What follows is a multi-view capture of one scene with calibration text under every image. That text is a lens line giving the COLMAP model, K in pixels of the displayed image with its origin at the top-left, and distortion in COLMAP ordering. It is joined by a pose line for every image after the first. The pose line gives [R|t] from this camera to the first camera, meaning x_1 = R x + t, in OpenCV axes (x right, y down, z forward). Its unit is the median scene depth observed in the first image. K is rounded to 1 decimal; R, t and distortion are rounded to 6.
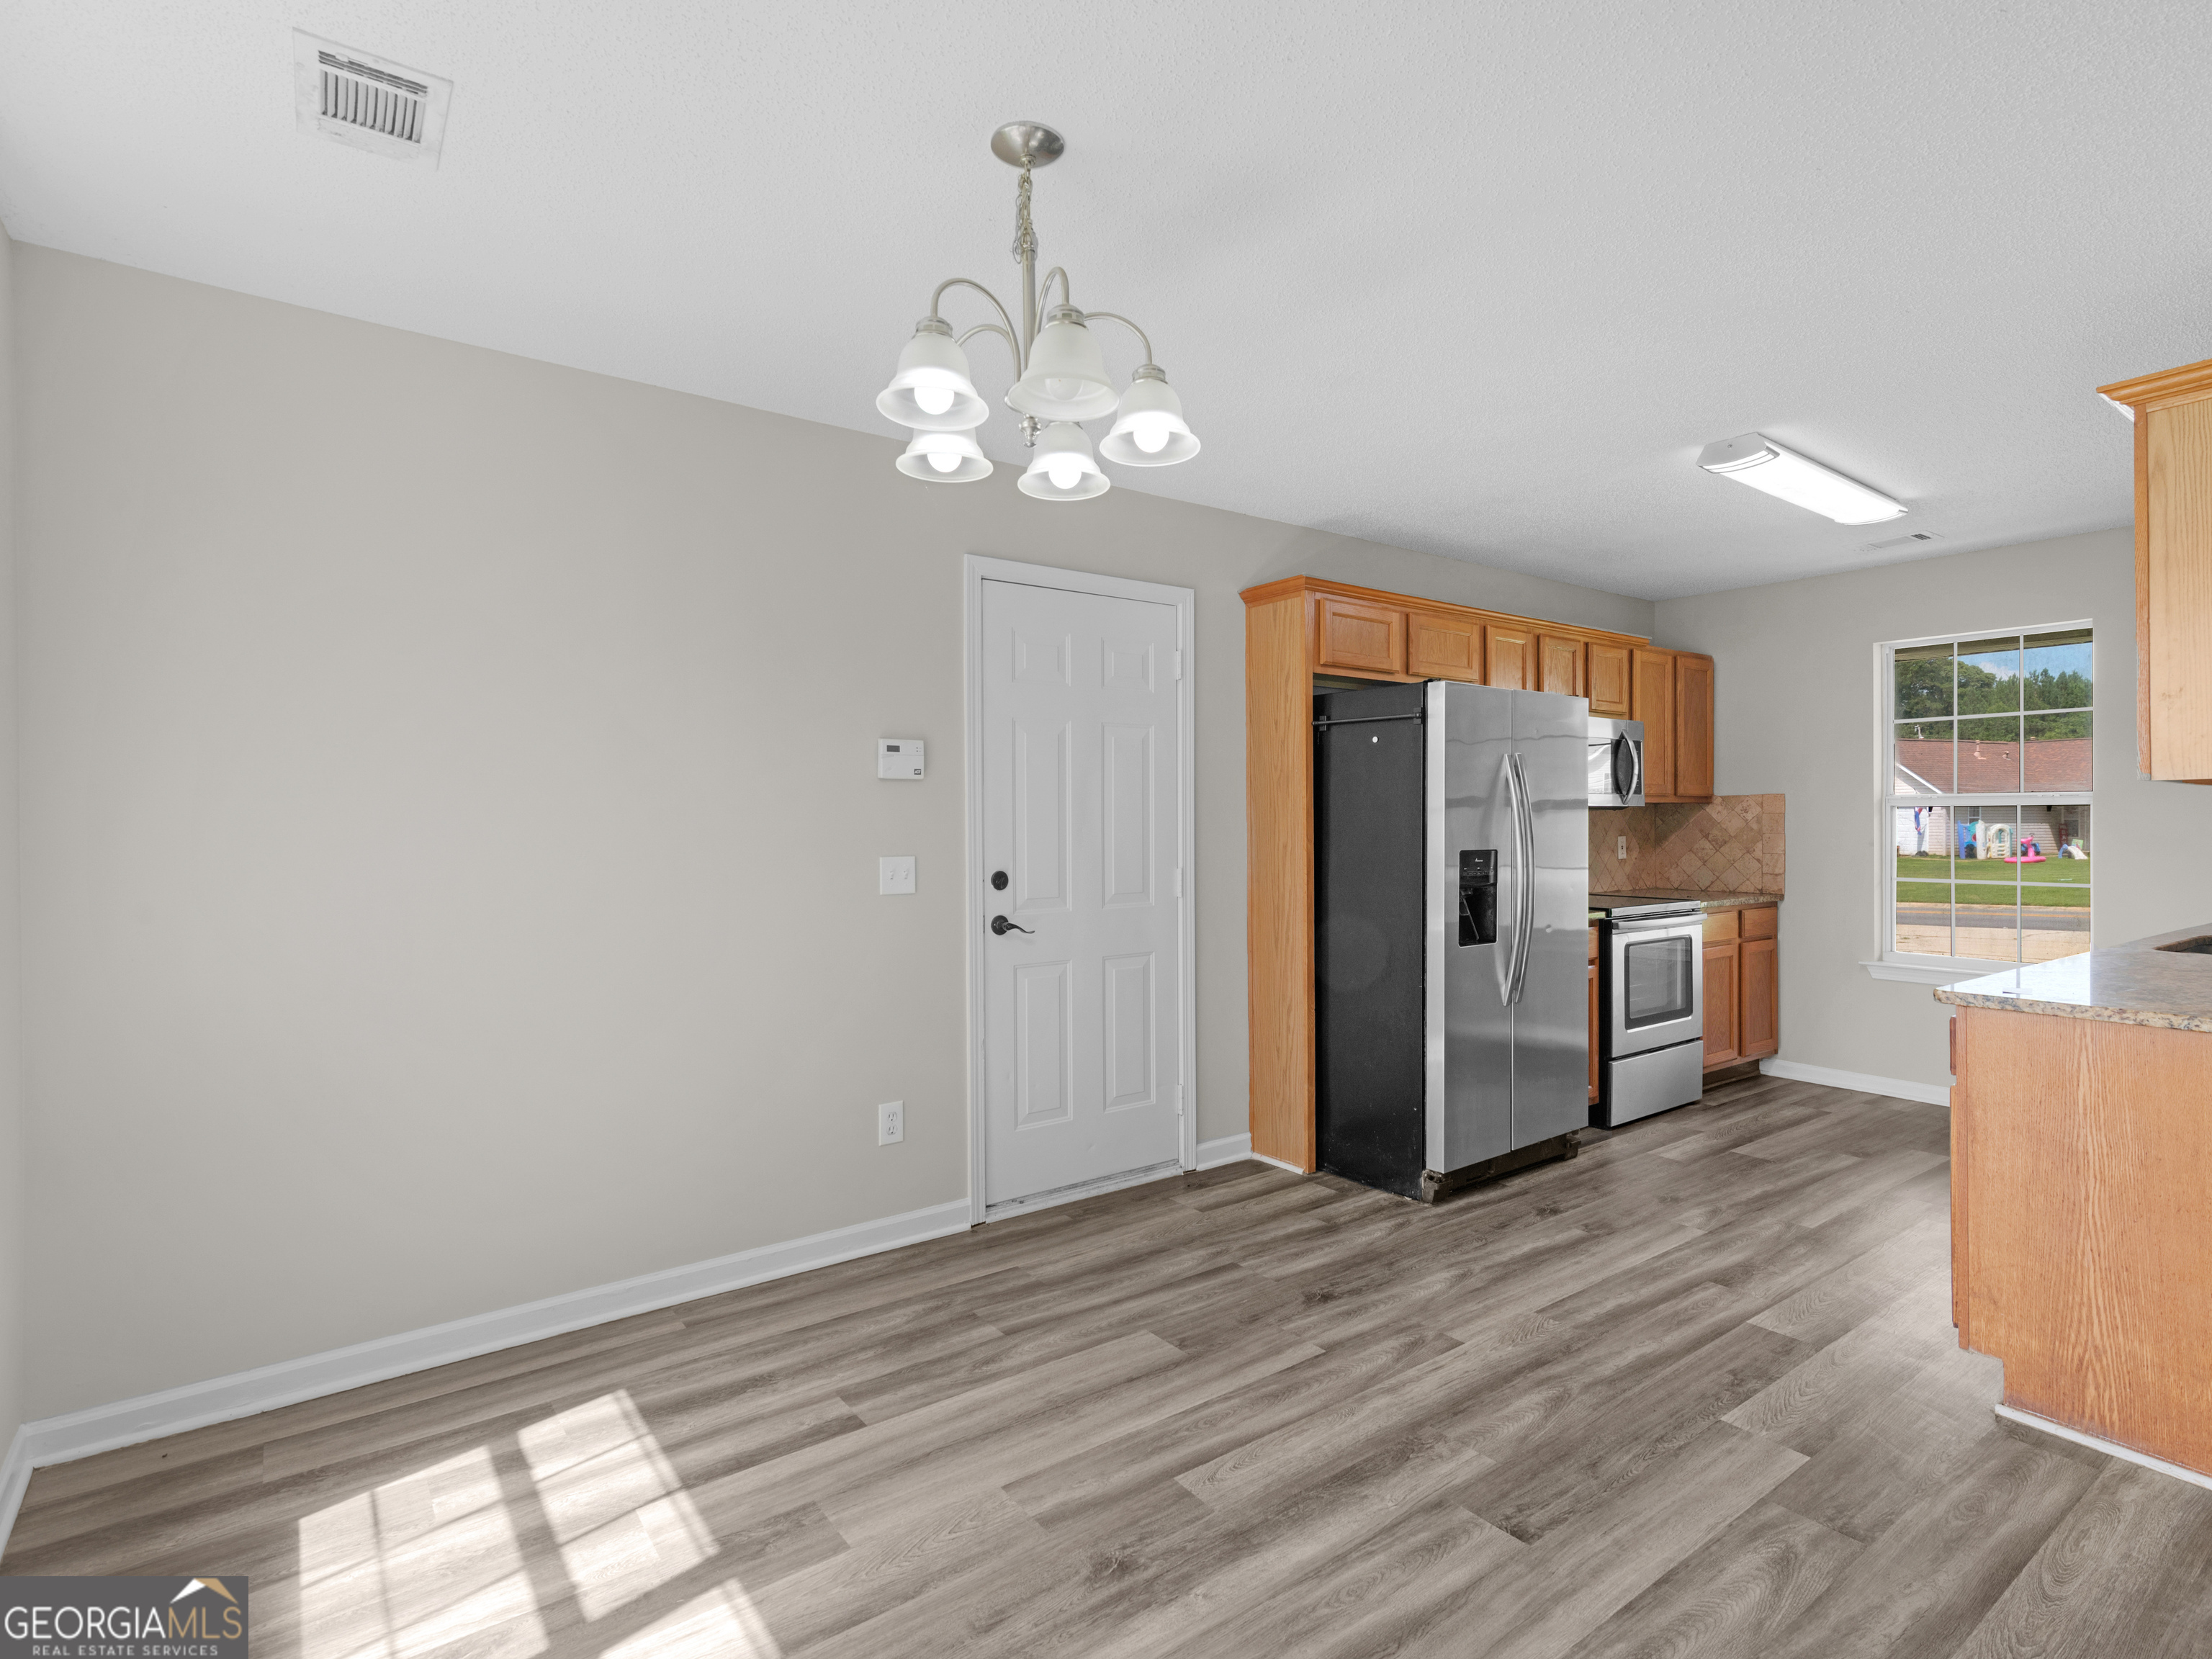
lens RADIAL K [[1131.9, 0, 1098.2], [0, 1131.9, 814.9], [0, 0, 1]] dist [0.015984, -0.002680]
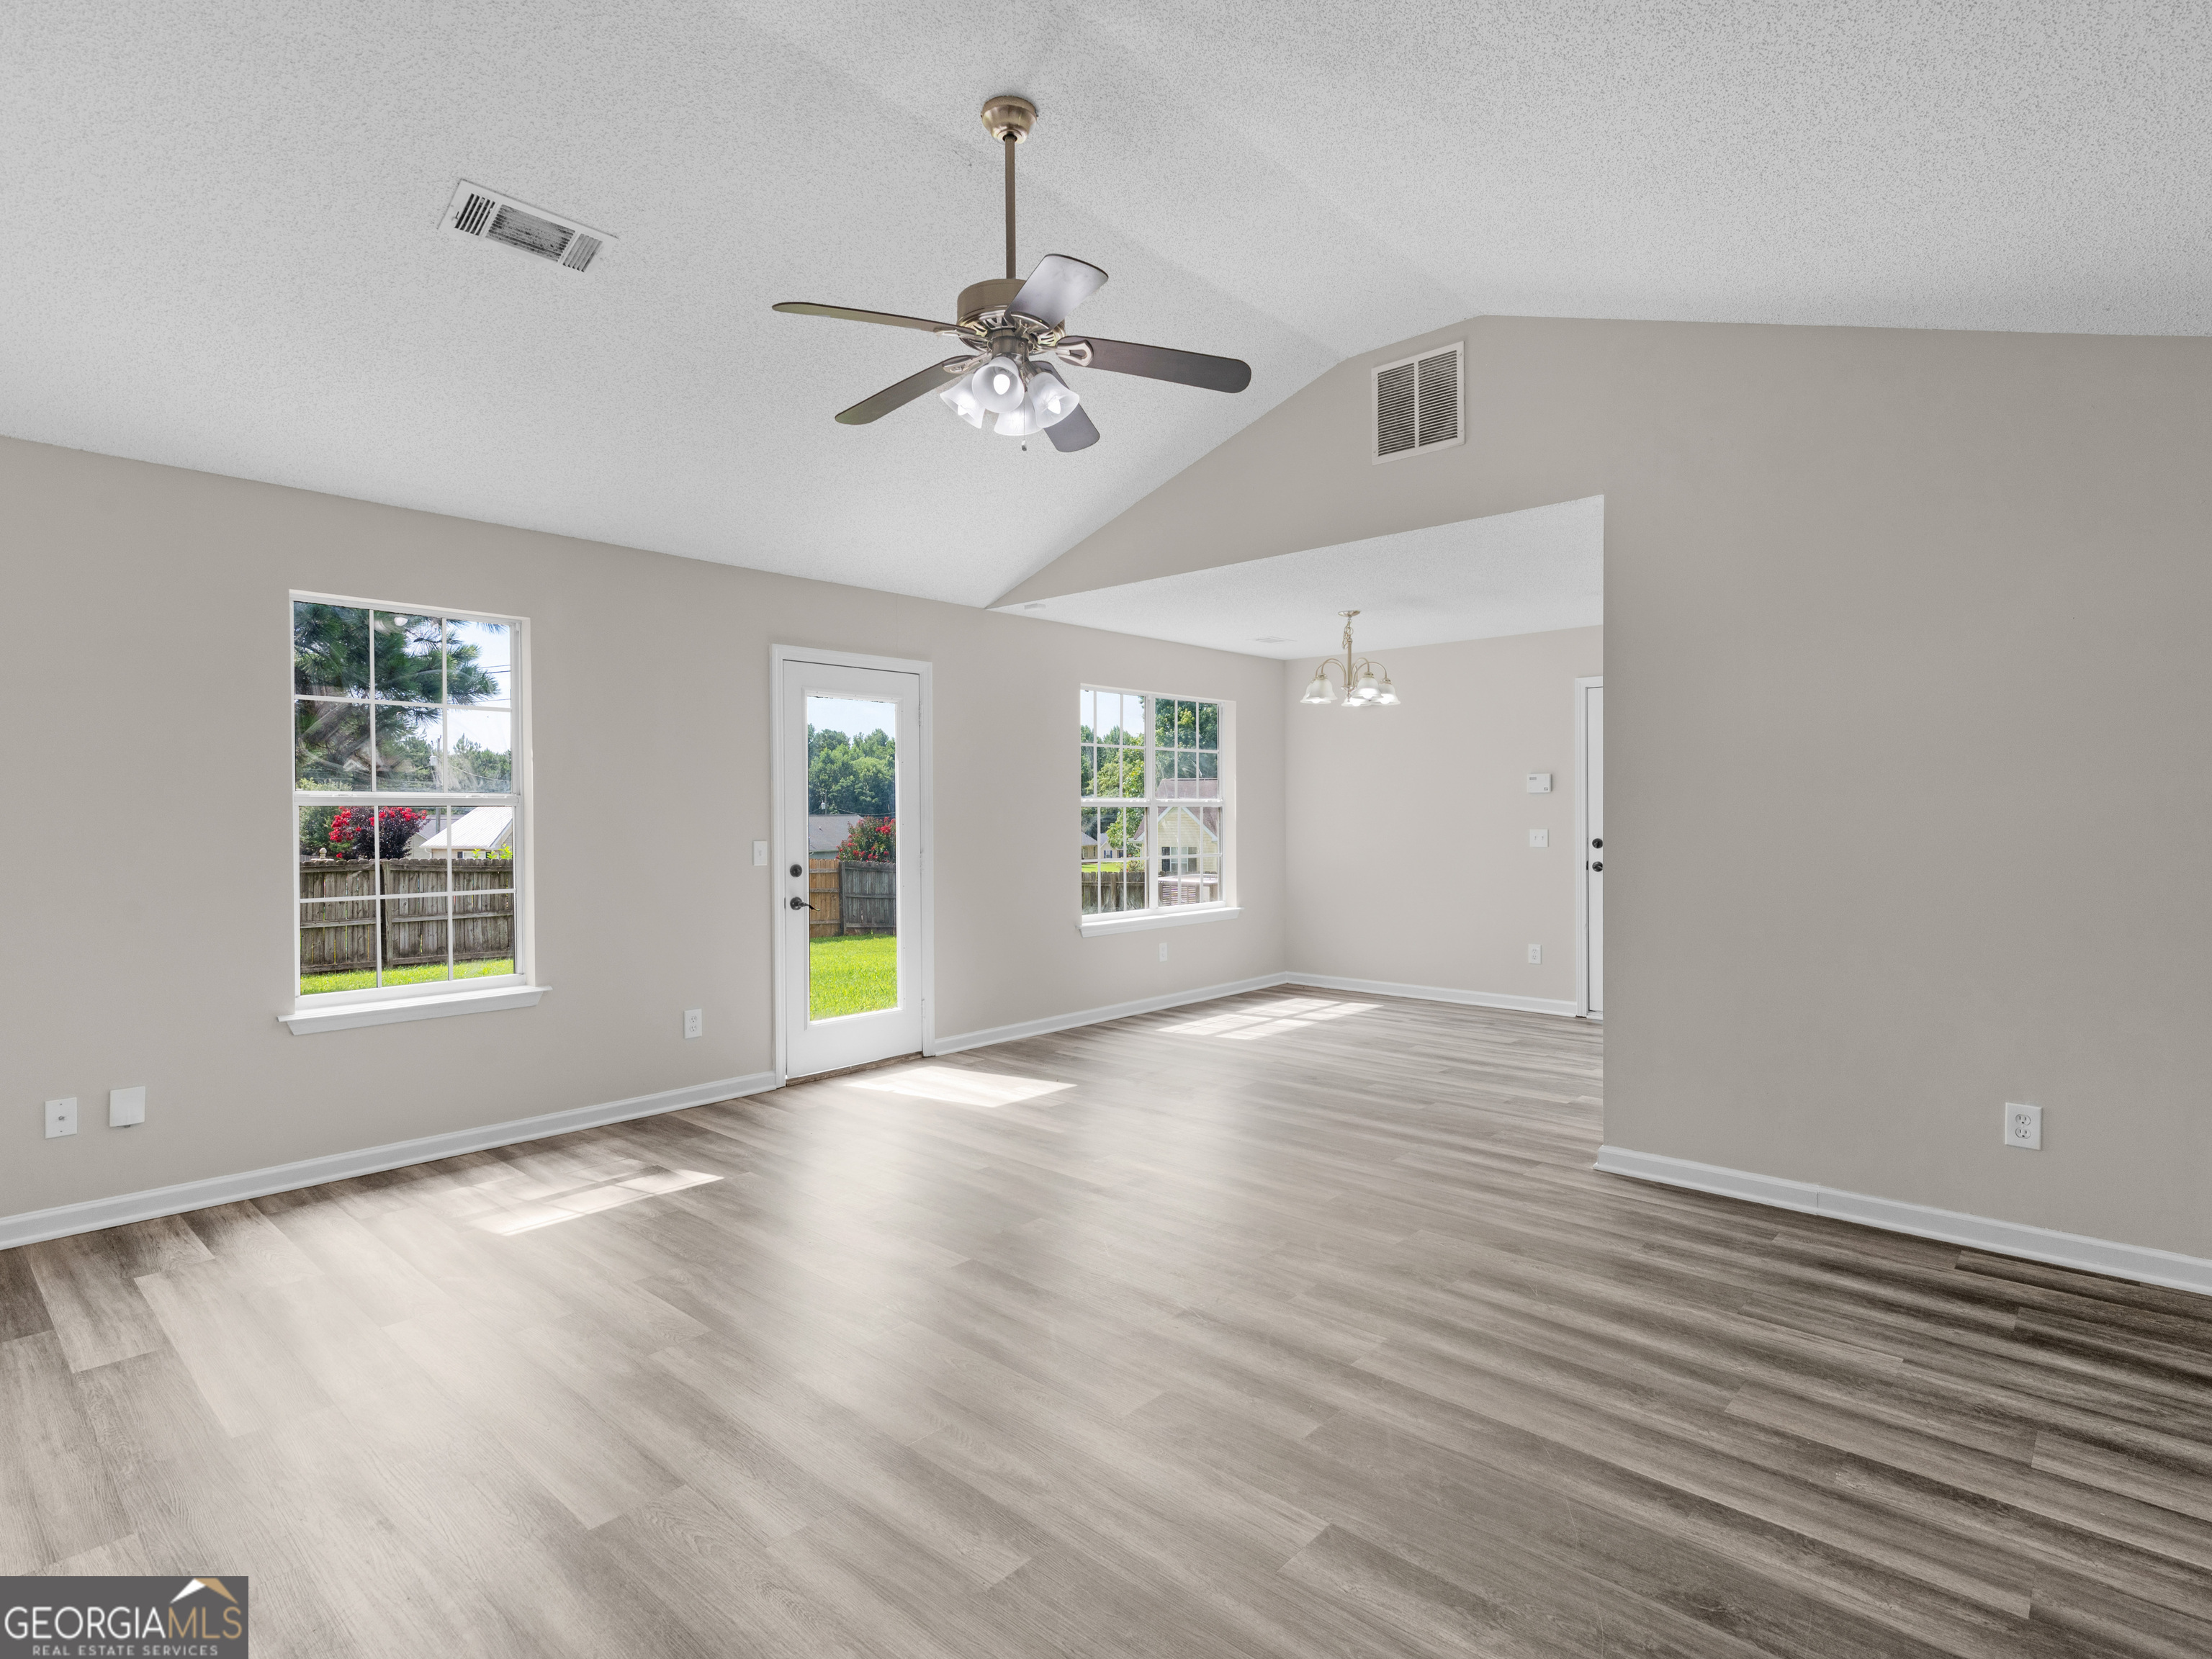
lens RADIAL K [[1131.9, 0, 1126.1], [0, 1131.9, 818.6], [0, 0, 1]] dist [0.015984, -0.002680]
pose [[0.195943, 0.004743, -0.980604, 1.606813], [0.007345, 0.999953, 0.006304, -0.001133], [0.980588, -0.008438, 0.195899, -0.150633]]
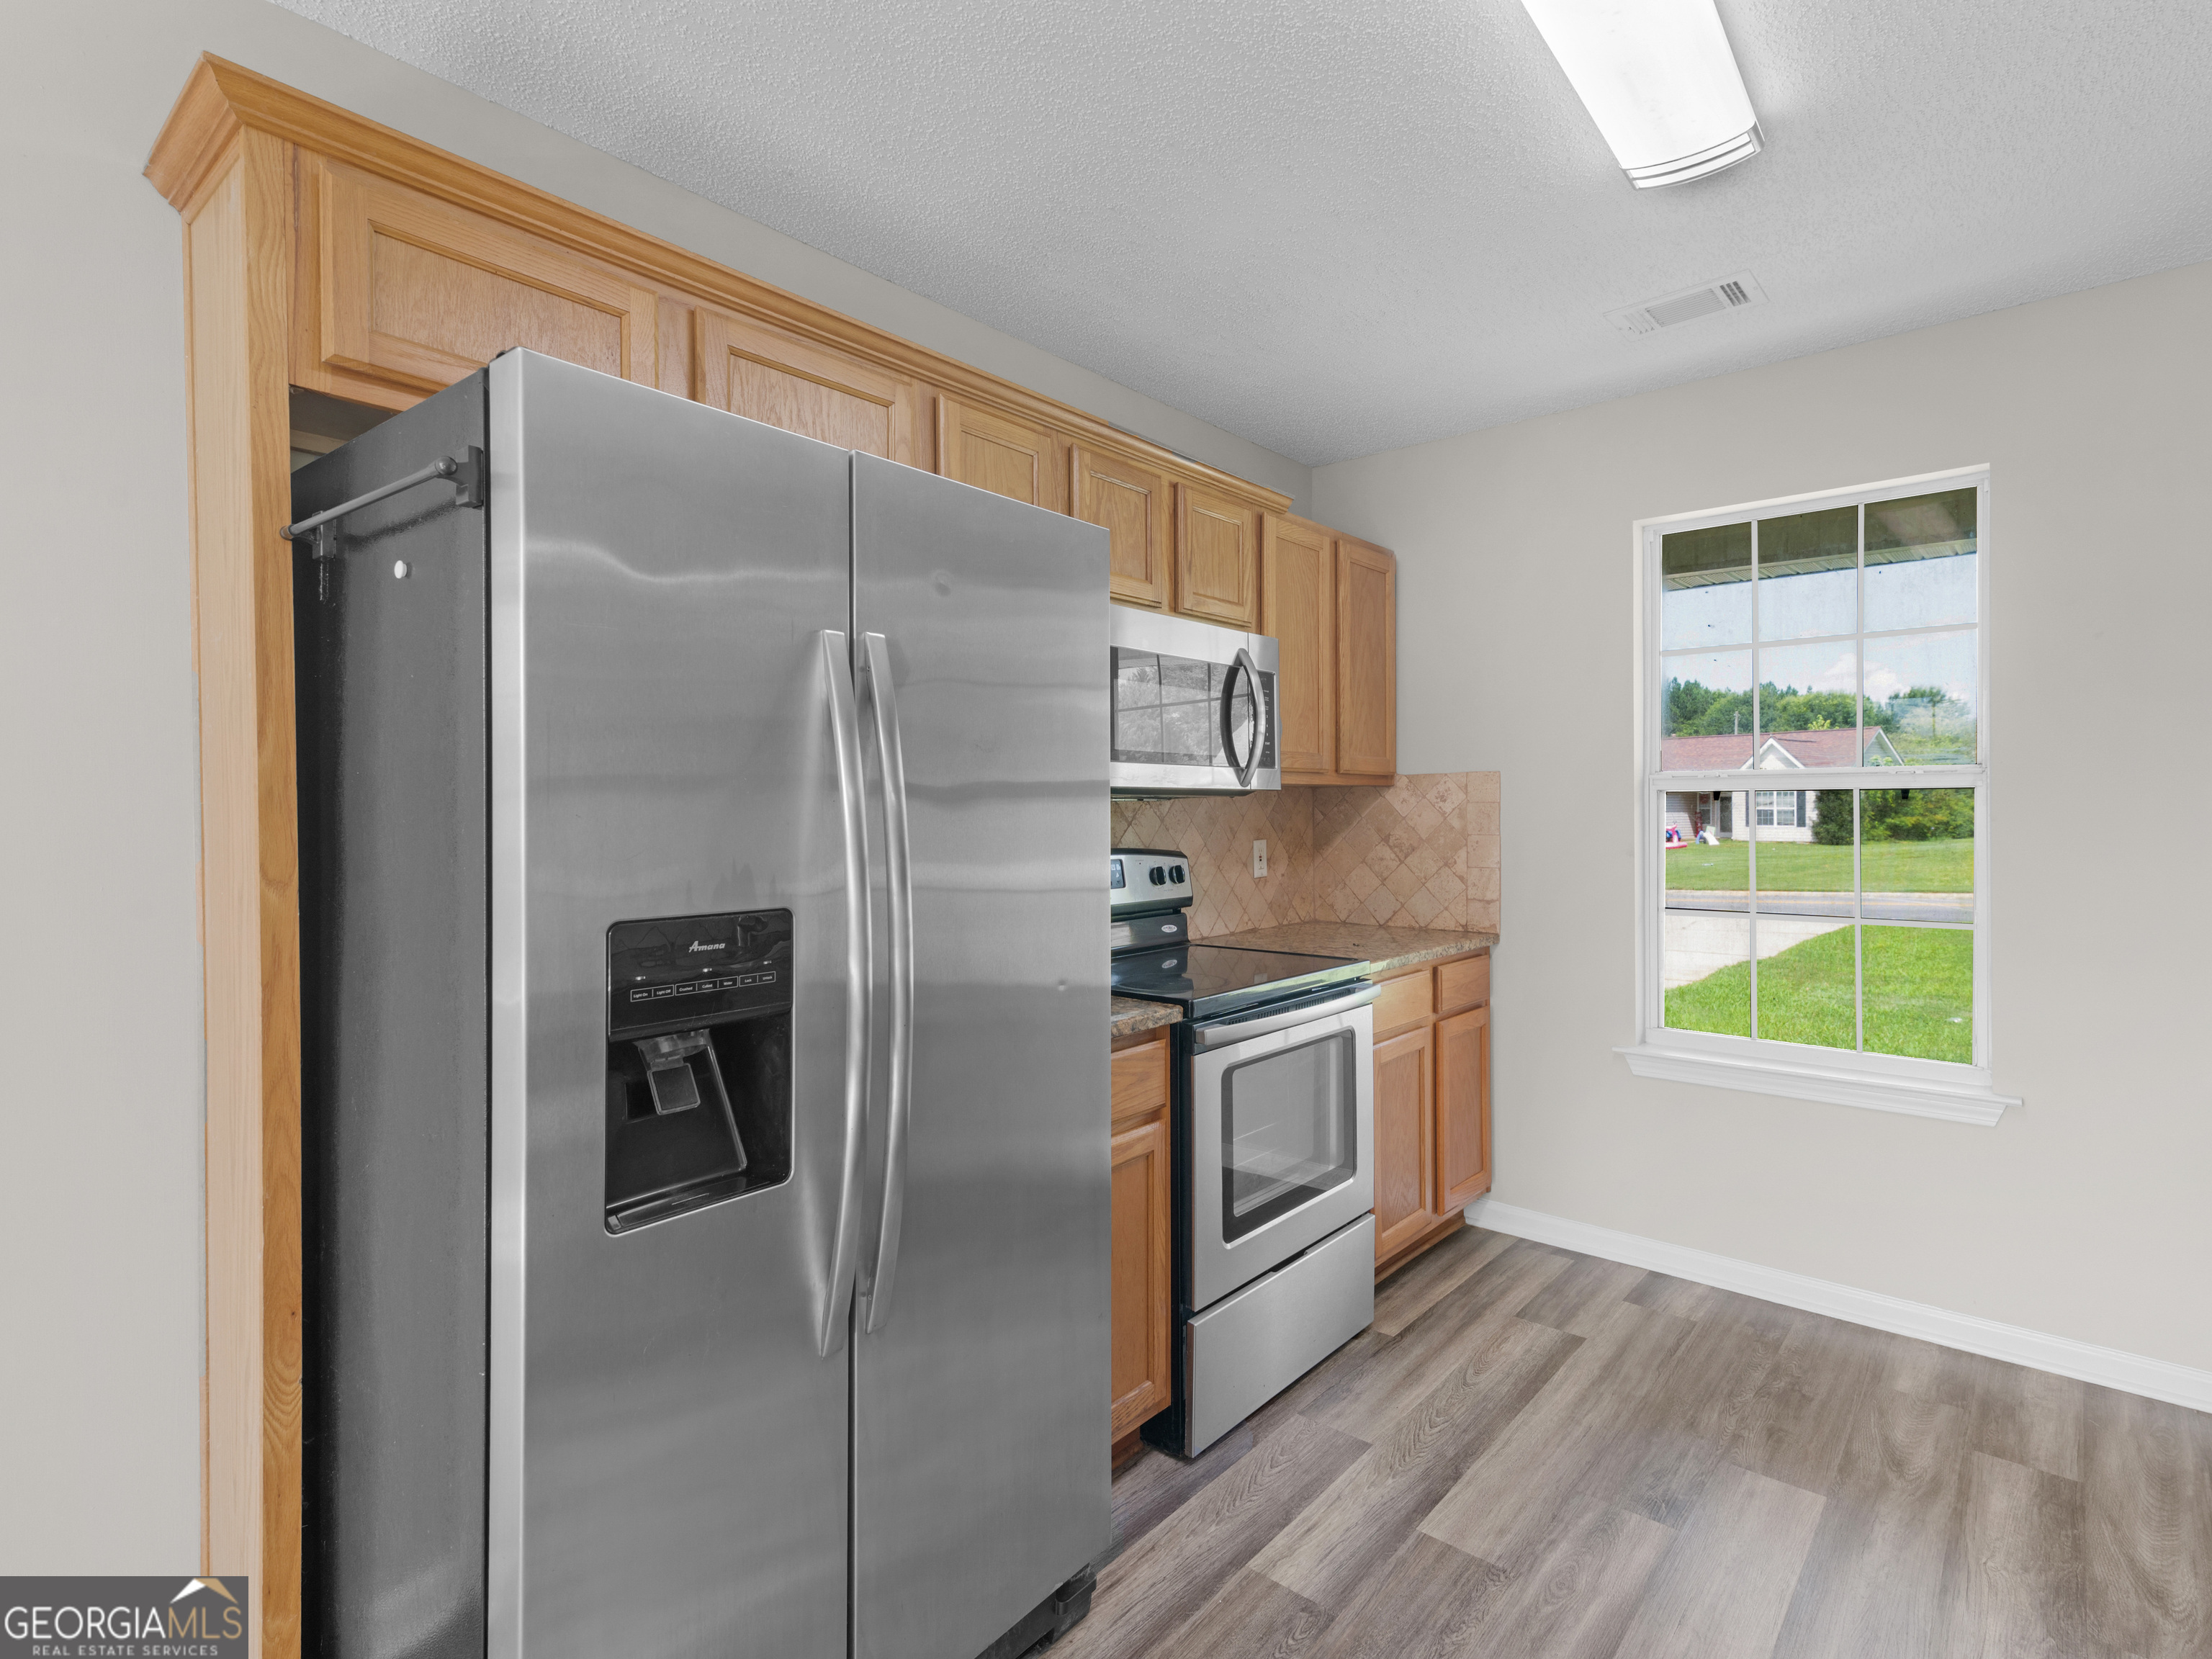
lens RADIAL K [[1131.9, 0, 1098.7], [0, 1131.9, 809.6], [0, 0, 1]] dist [0.015984, -0.002680]
pose [[0.974601, -0.003687, 0.223919, 0.381416], [0.003132, 0.999991, 0.002833, 0.000428], [-0.223928, -0.002060, 0.974604, 0.675838]]
